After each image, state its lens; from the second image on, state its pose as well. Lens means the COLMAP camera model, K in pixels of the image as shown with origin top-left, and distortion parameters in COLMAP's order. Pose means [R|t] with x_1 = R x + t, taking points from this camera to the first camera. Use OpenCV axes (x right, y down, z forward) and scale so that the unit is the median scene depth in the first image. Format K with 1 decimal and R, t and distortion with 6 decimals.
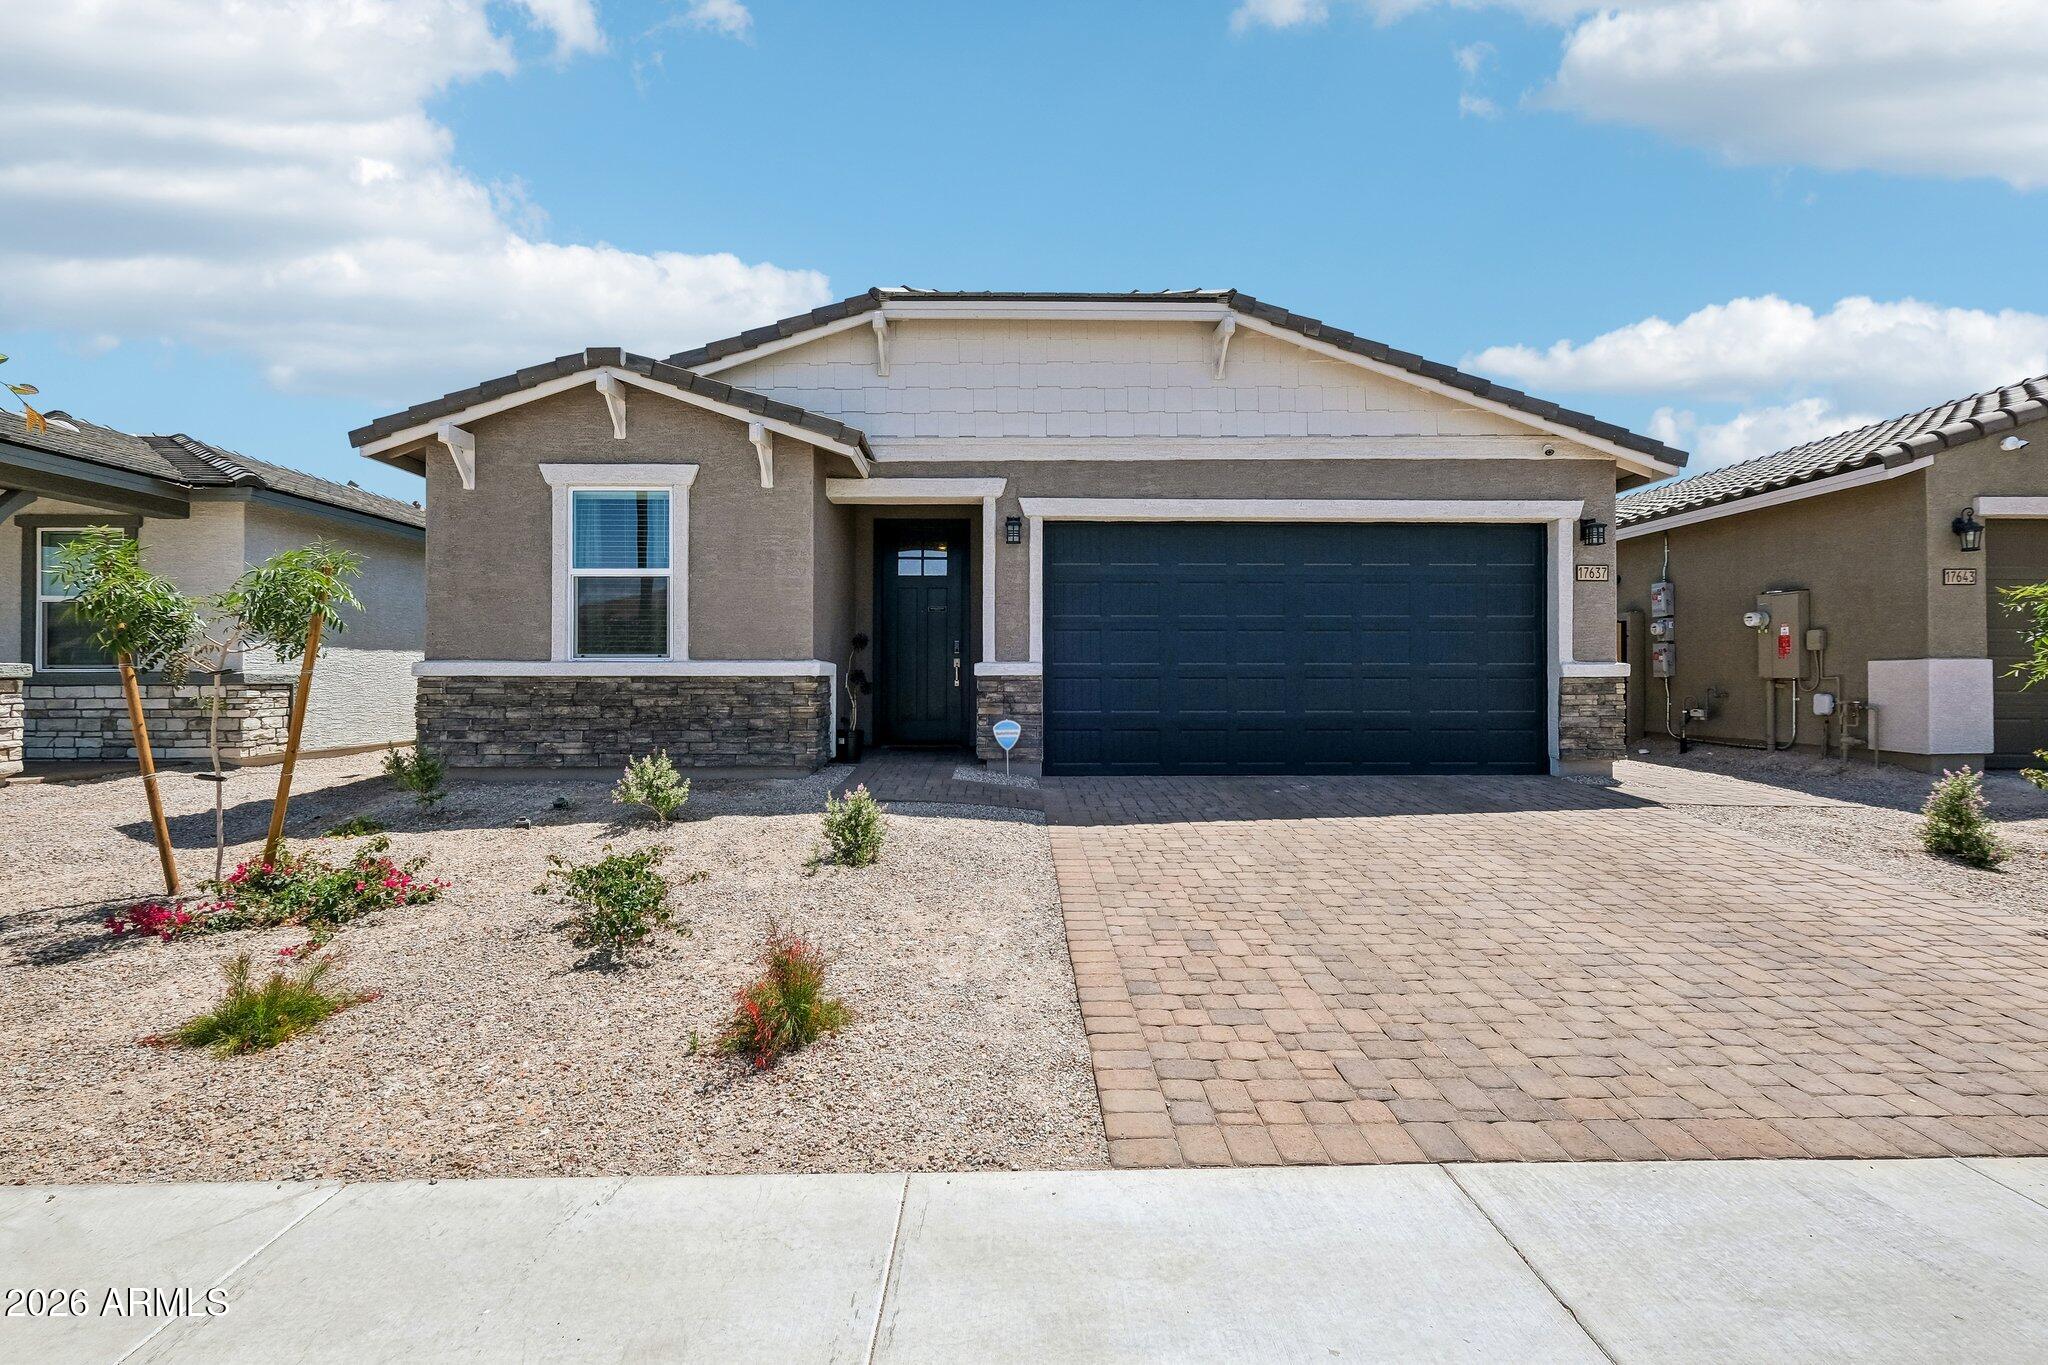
lens RADIAL K [[891.6, 0, 1020.1], [0, 891.6, 674.4], [0, 0, 1]] dist [0.000002, -0.000112]
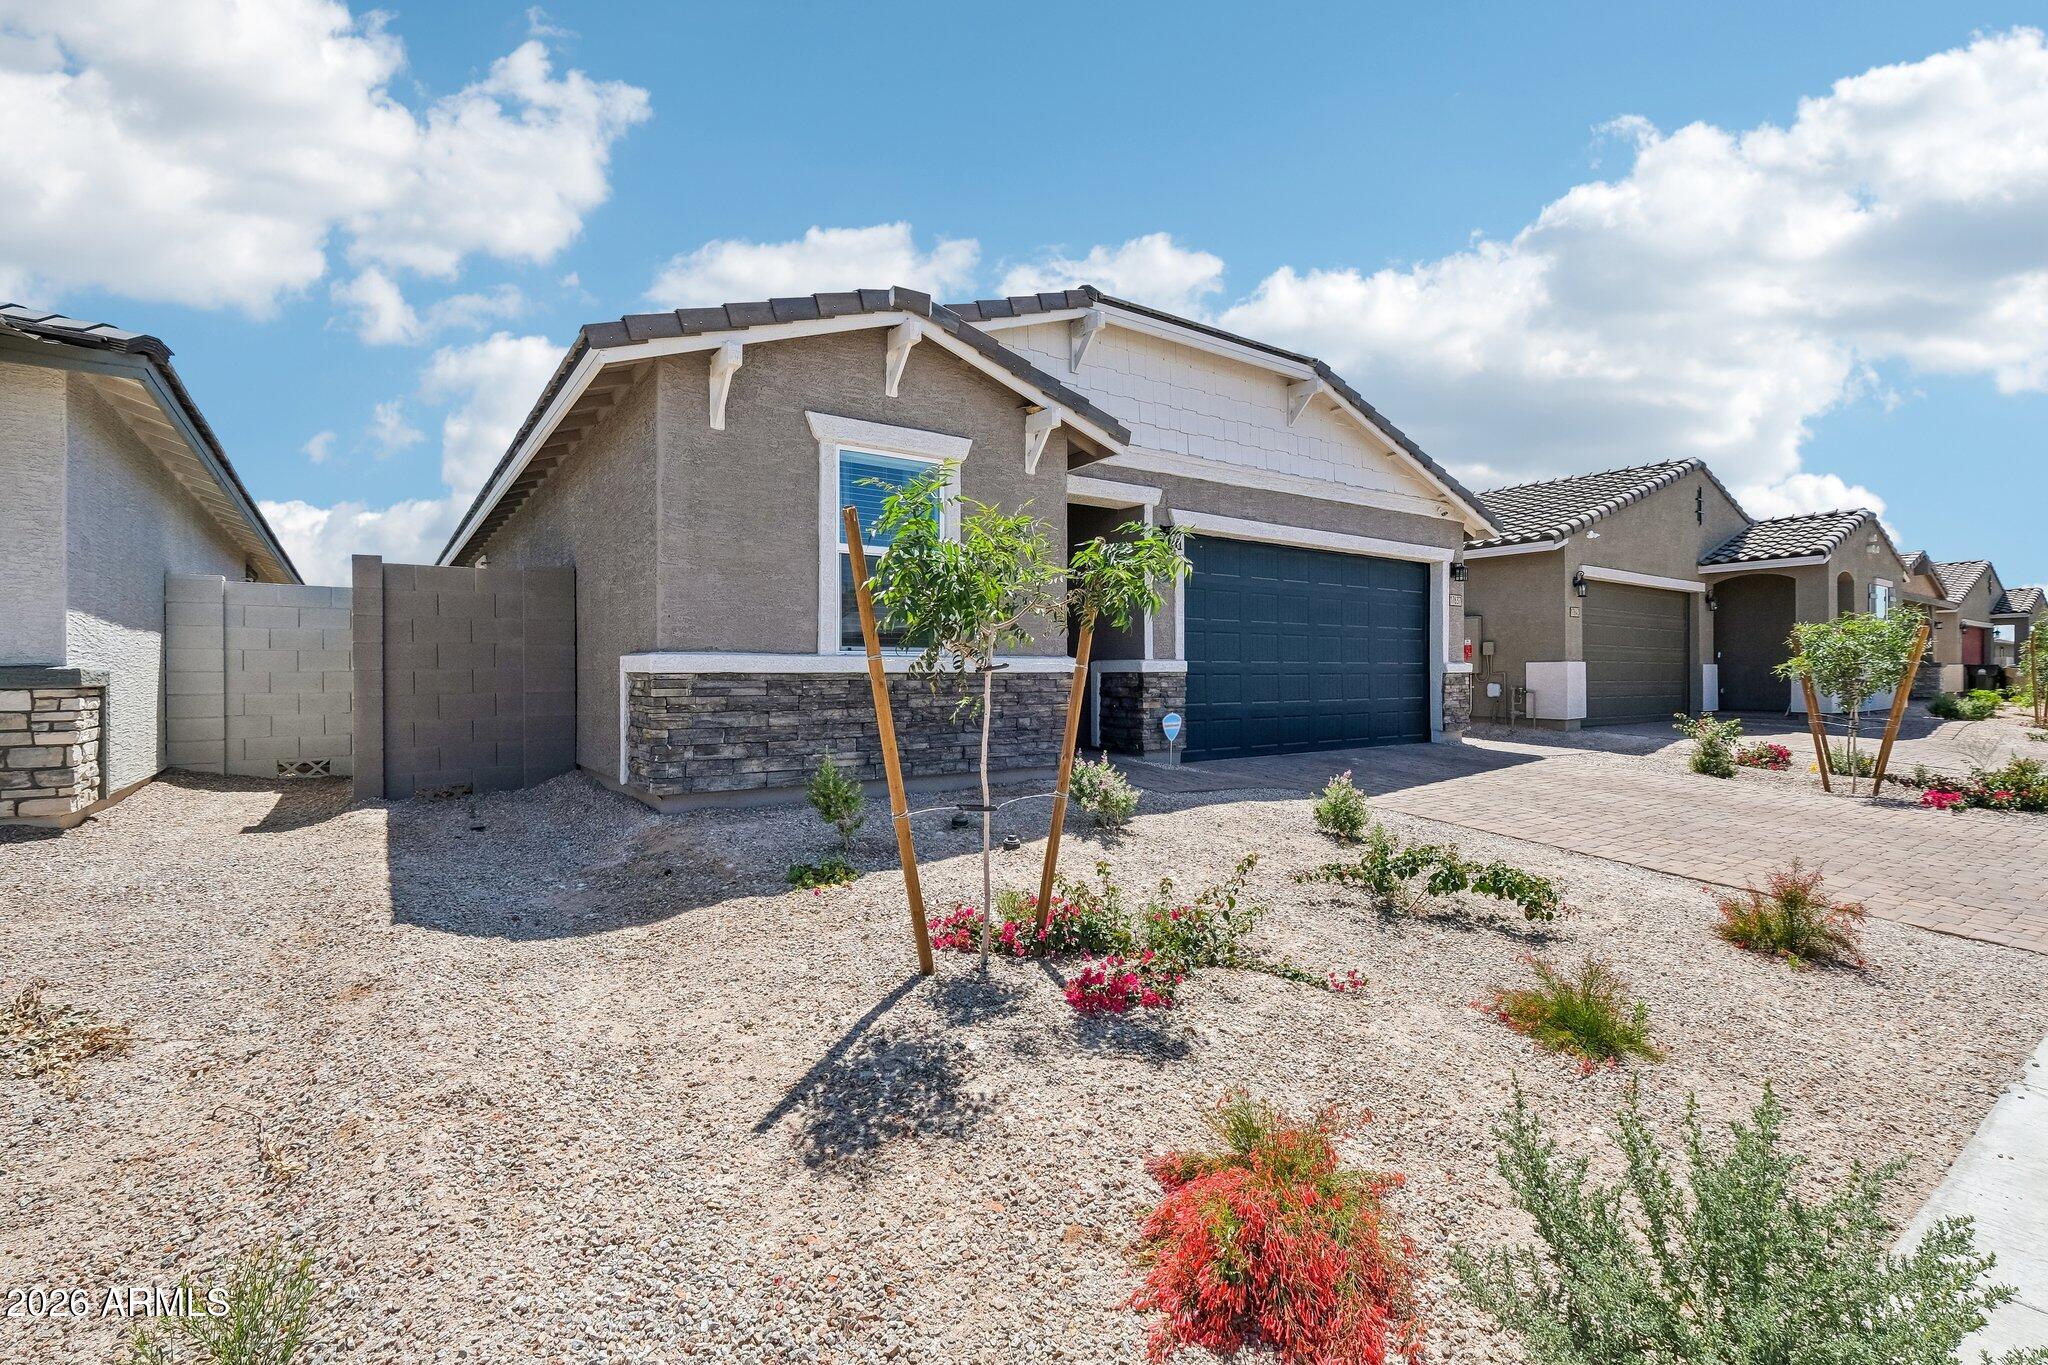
lens RADIAL K [[873.3, 0, 1023.4], [0, 873.3, 676.2], [0, 0, 1]] dist [-0.001703, -0.000156]
pose [[0.838299, -0.003127, 0.545202, -0.800841], [-0.000416, 0.999980, 0.006376, -0.000126], [-0.545210, -0.005572, 0.838281, 0.223728]]
